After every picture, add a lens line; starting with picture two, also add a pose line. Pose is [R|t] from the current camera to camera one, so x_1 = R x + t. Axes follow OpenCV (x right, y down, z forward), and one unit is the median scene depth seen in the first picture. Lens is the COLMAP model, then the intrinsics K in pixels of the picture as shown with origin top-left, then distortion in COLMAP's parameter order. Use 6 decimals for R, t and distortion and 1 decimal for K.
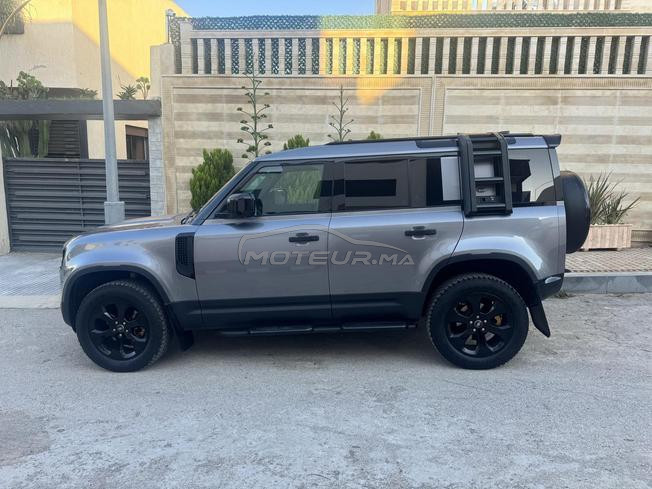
lens RADIAL K [[461.7, 0, 307.5], [0, 461.7, 243.7], [0, 0, 1]] dist [0.005844, -0.004097]
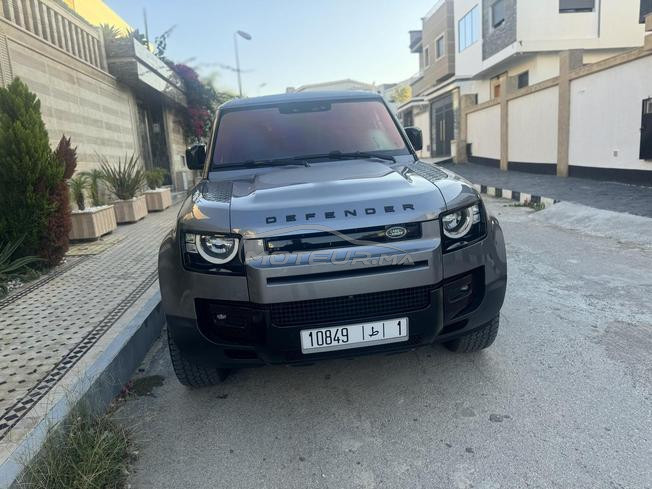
lens RADIAL K [[468.1, 0, 337.3], [0, 468.1, 245.3], [0, 0, 1]] dist [0.035858, -0.030920]
pose [[-0.210761, -0.160412, 0.964286, -1.179119], [0.220340, 0.953263, 0.206737, -0.113267], [-0.952381, 0.256043, -0.165565, 1.396909]]
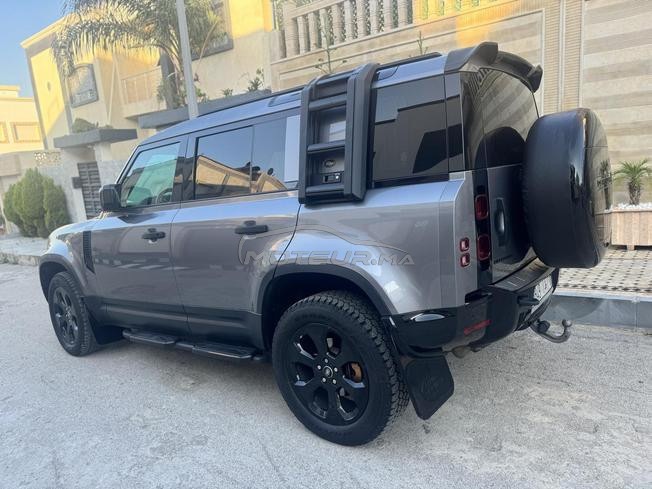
lens RADIAL K [[461.7, 0, 307.5], [0, 461.7, 243.7], [0, 0, 1]] dist [0.005844, -0.004097]
pose [[0.826564, 0.023030, -0.562372, 0.702734], [-0.002167, 0.999285, 0.037736, -0.028691], [0.562839, -0.029973, 0.826023, 0.459979]]
